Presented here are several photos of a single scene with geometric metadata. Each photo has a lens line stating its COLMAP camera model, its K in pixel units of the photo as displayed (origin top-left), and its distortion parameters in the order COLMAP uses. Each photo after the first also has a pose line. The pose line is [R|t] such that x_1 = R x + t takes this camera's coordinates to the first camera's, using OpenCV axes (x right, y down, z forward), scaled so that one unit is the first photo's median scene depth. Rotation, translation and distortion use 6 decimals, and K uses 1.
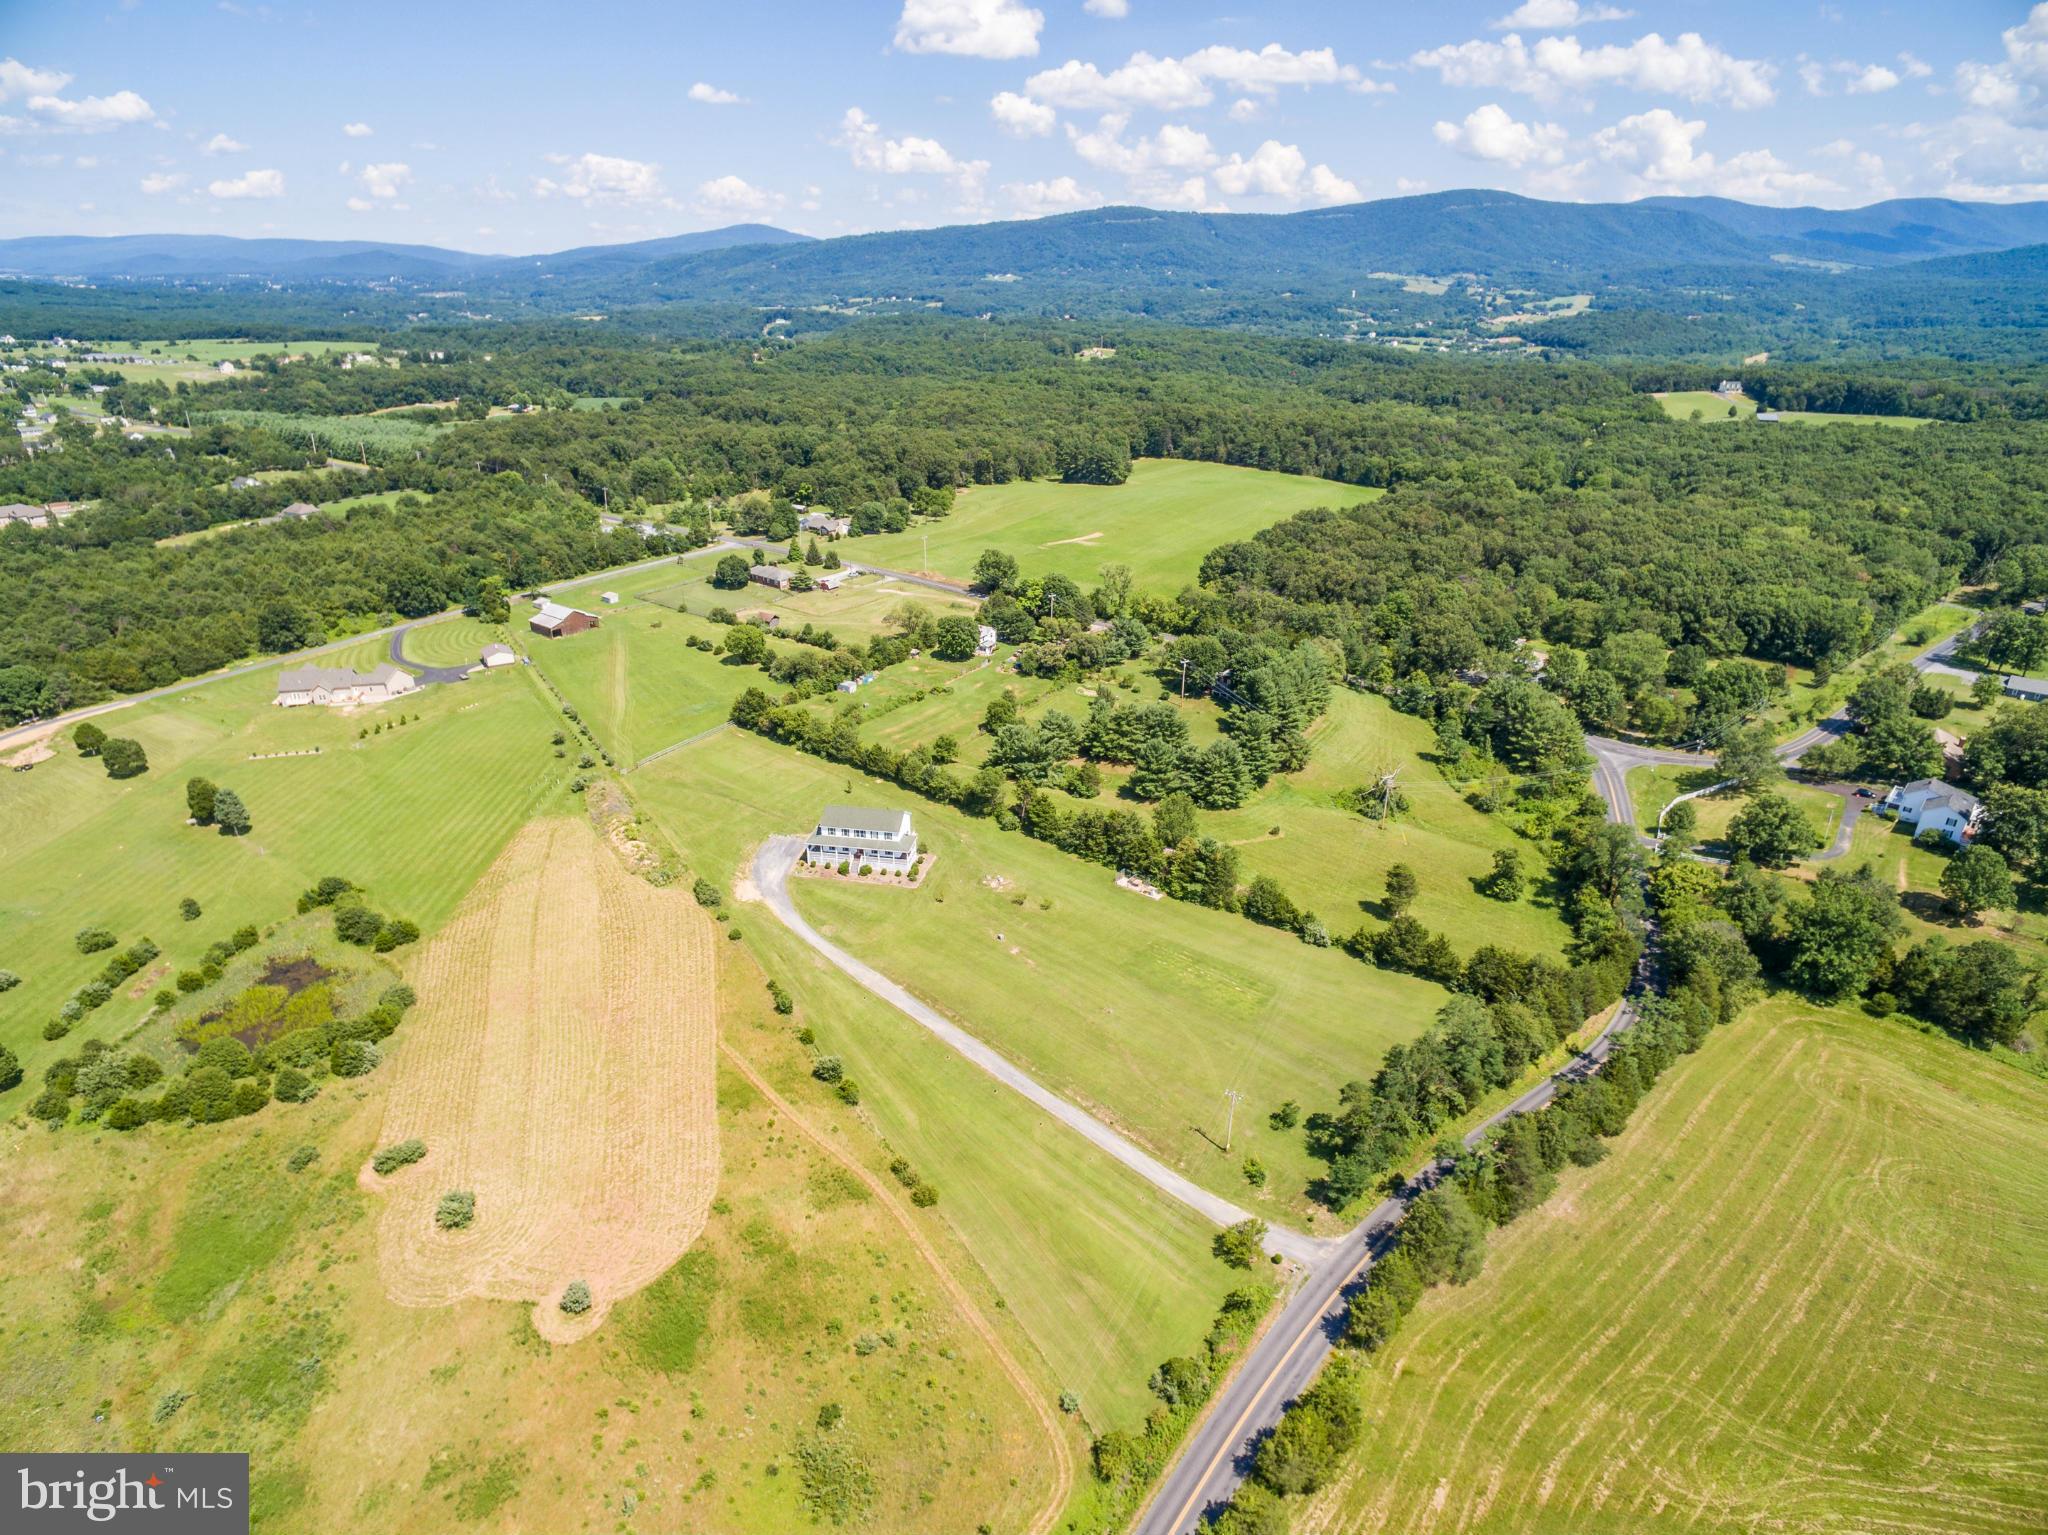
lens RADIAL K [[1157.5, 0, 1024.0], [0, 1157.5, 767.5], [0, 0, 1]] dist [0.006133, -0.002539]
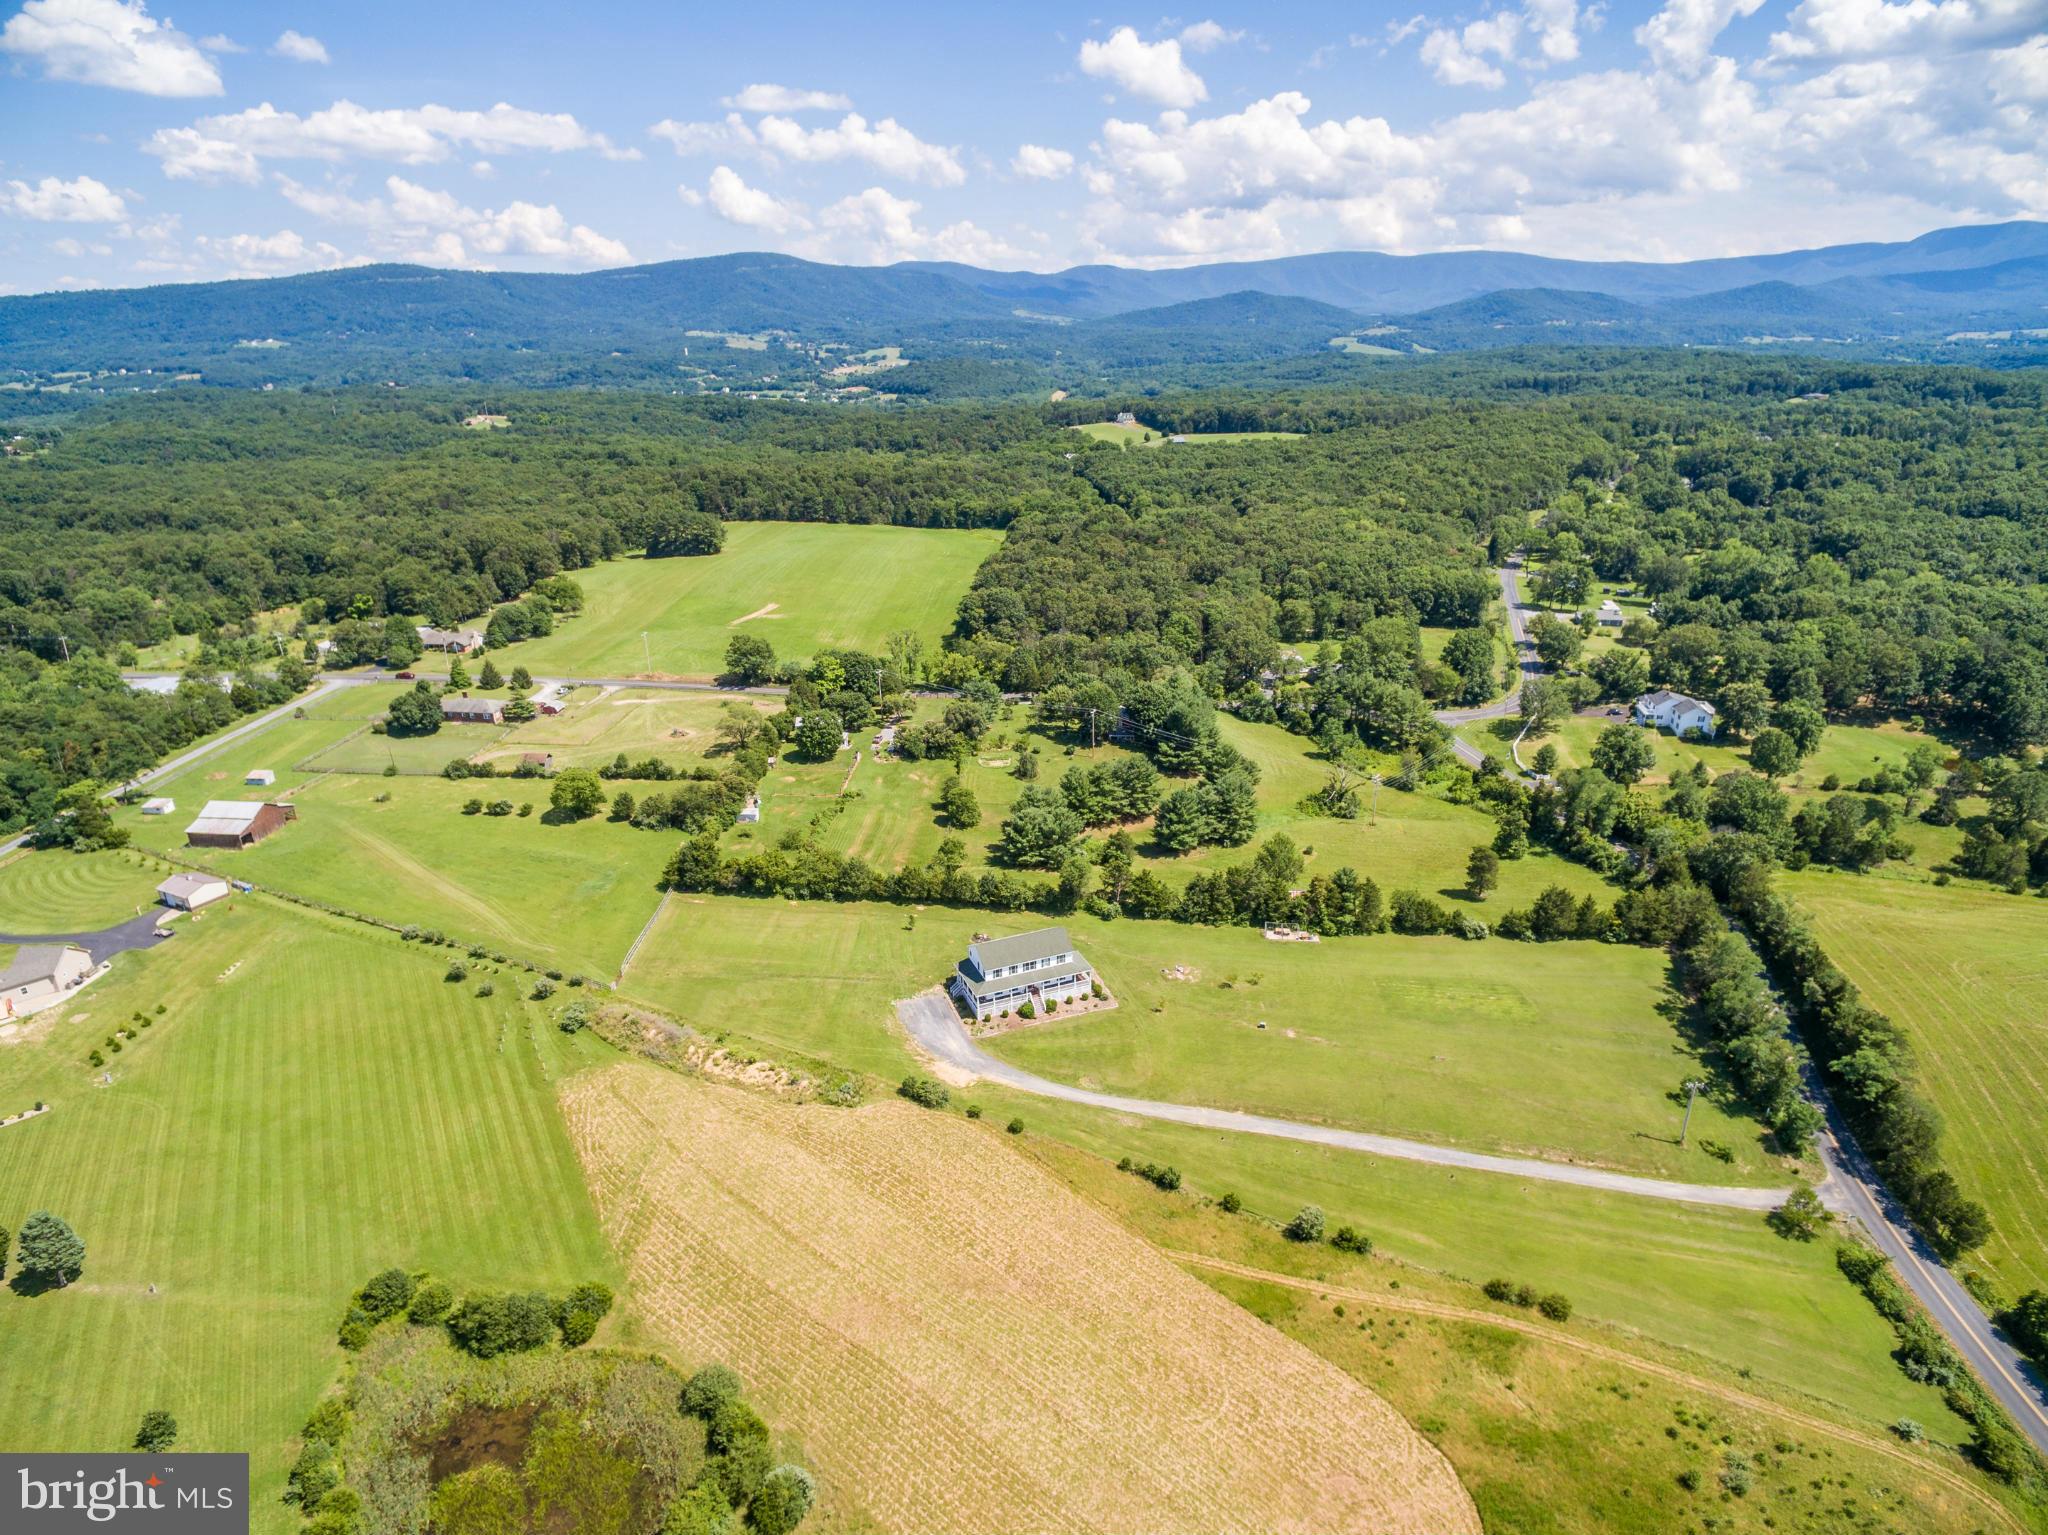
lens RADIAL K [[1157.5, 0, 1024.0], [0, 1157.5, 767.5], [0, 0, 1]] dist [0.006133, -0.002539]
pose [[0.844742, -0.204491, 0.494566, -0.300233], [0.225957, 0.973993, 0.016777, -0.055895], [-0.485134, 0.097578, 0.868978, 0.140334]]
